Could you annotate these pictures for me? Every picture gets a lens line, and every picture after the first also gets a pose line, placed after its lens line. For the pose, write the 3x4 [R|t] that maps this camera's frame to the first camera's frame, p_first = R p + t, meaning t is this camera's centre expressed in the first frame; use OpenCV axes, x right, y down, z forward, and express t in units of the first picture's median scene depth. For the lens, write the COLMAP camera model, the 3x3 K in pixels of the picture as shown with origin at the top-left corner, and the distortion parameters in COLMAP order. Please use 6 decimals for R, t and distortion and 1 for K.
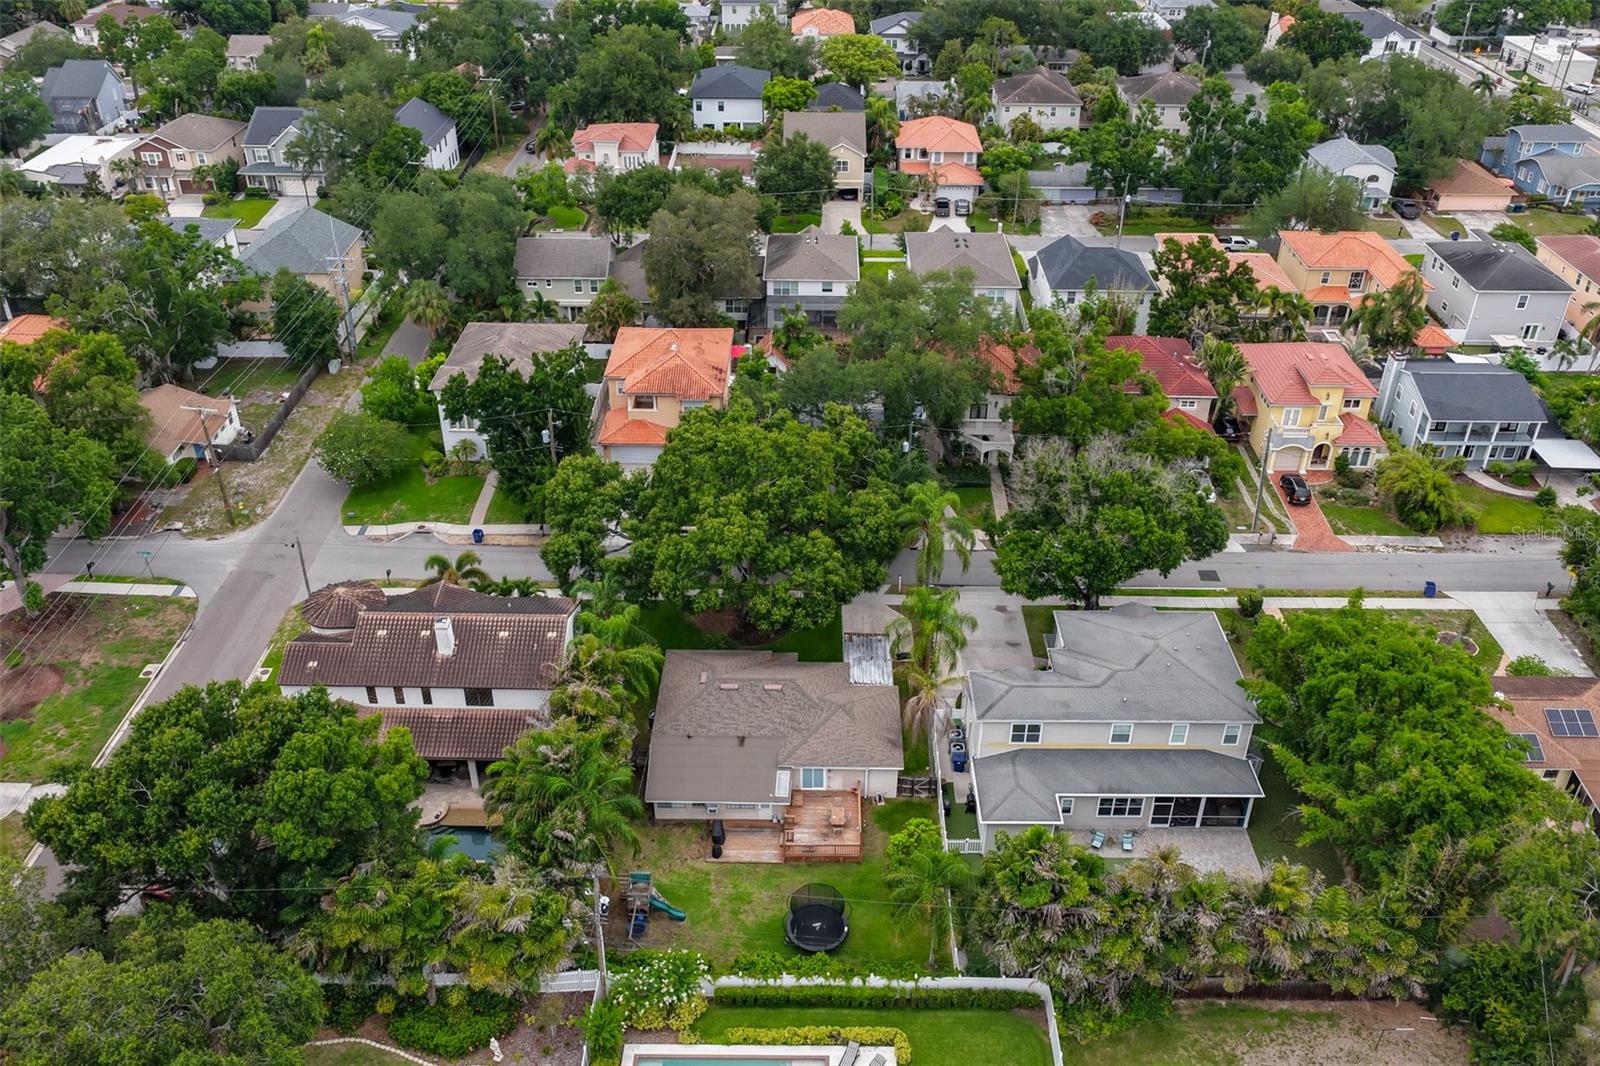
lens RADIAL K [[1325.6, 0, 799.9], [0, 1325.6, 529.8], [0, 0, 1]] dist [-0.014745, 0.036855]
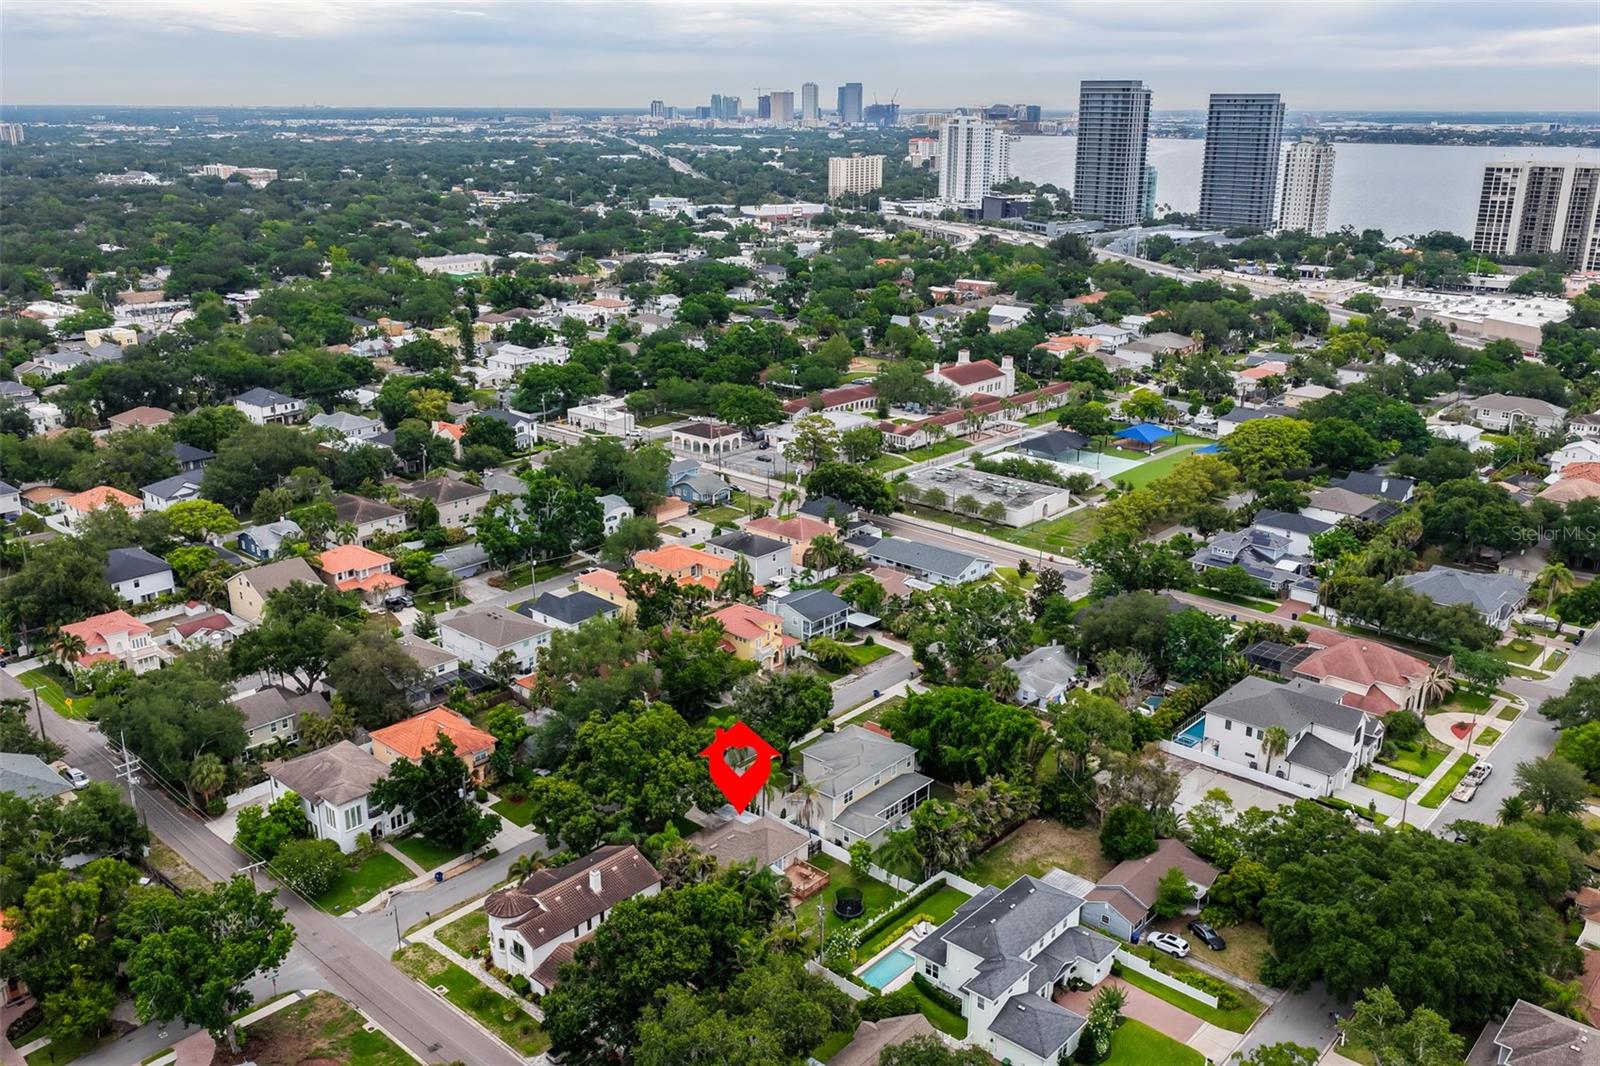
lens RADIAL K [[1325.6, 0, 799.9], [0, 1325.6, 533.2], [0, 0, 1]] dist [-0.014745, 0.036855]
pose [[0.659221, -0.234926, 0.714309, -0.855242], [0.400748, 0.913557, -0.069387, -0.073792], [-0.636261, 0.331999, 0.696382, -0.354826]]
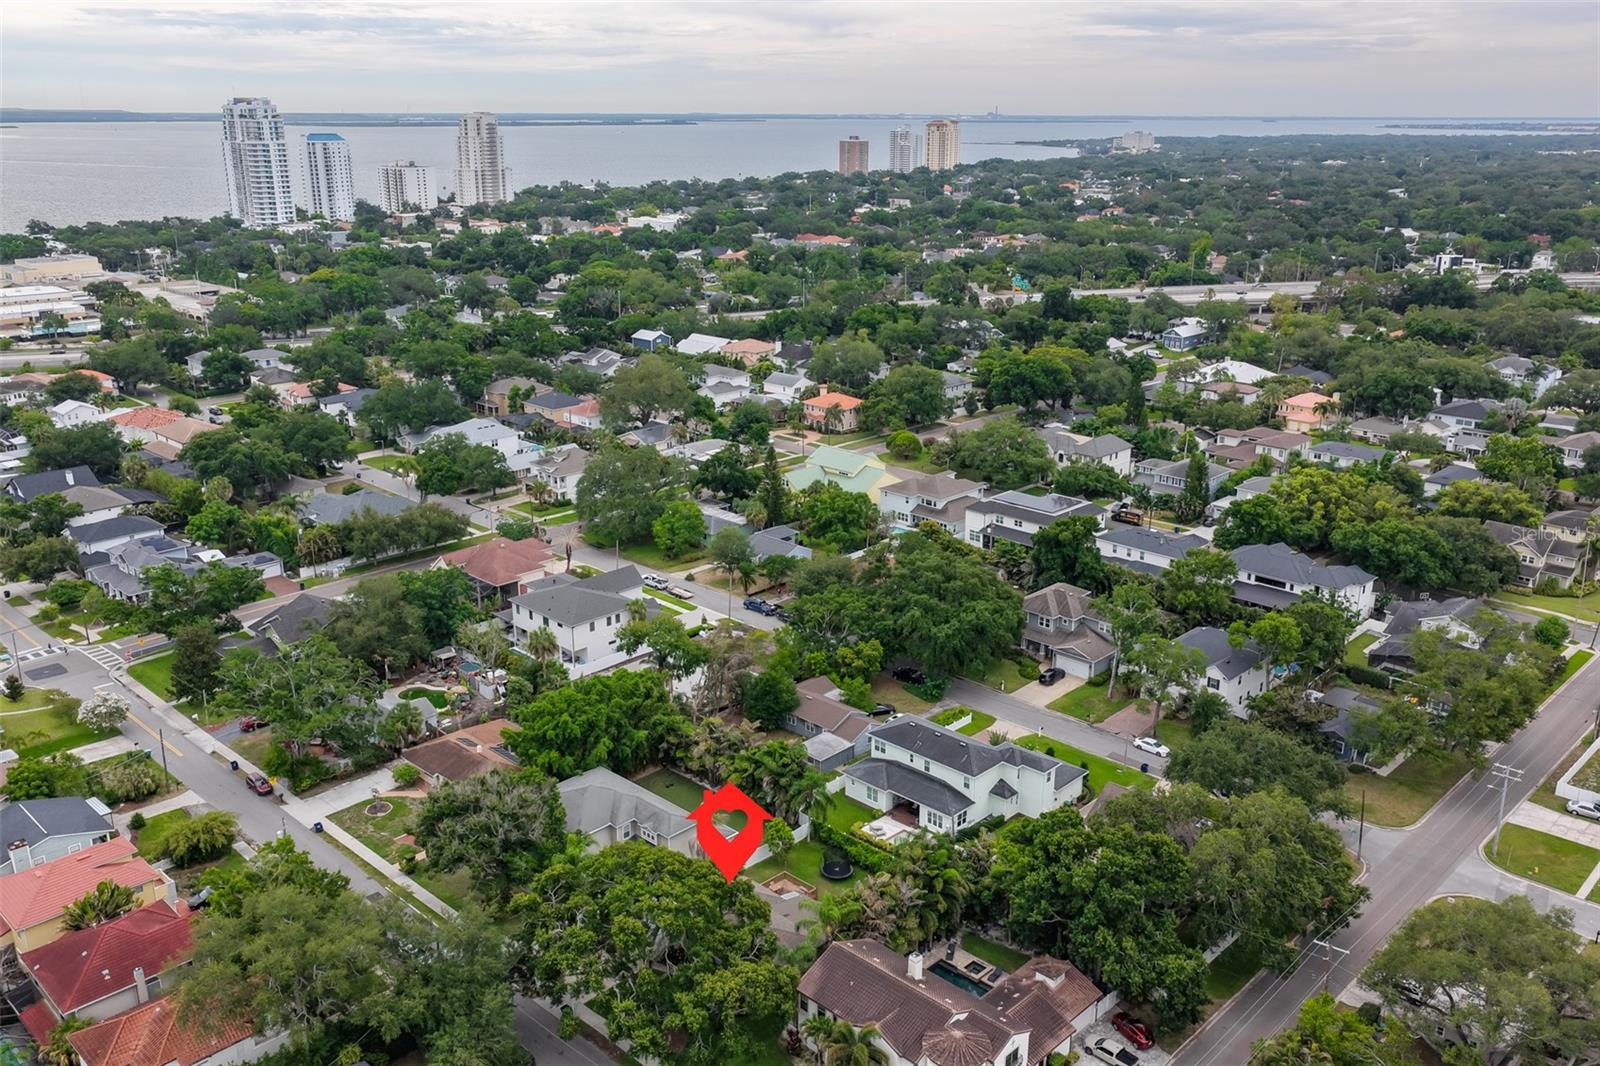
lens RADIAL K [[1325.6, 0, 797.0], [0, 1325.6, 535.2], [0, 0, 1]] dist [-0.014745, 0.036855]
pose [[-0.727255, -0.216552, 0.651310, -0.669998], [0.360054, 0.687511, 0.630626, -0.789015], [-0.584346, 0.693133, -0.422026, 0.959583]]
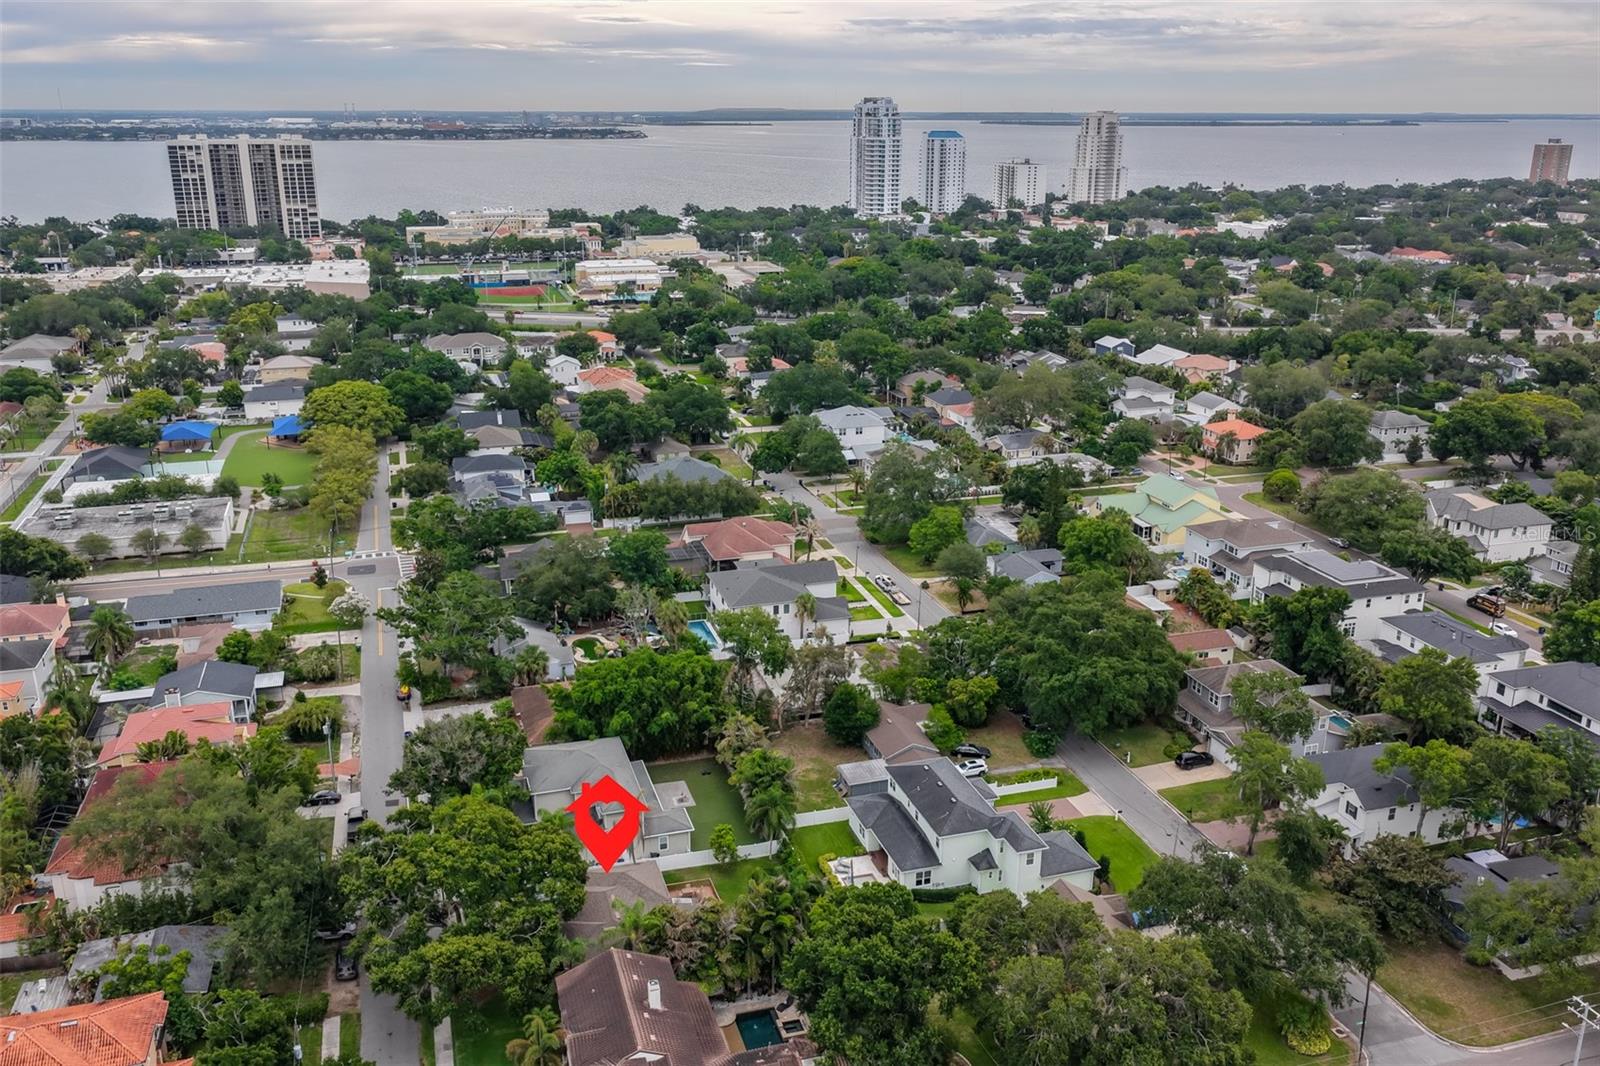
lens RADIAL K [[1325.6, 0, 801.8], [0, 1325.6, 530.7], [0, 0, 1]] dist [-0.014745, 0.036855]
pose [[-0.307522, -0.295260, 0.904573, -0.944188], [0.503019, 0.756505, 0.417938, -0.516703], [-0.807714, 0.583542, -0.084120, 0.528433]]
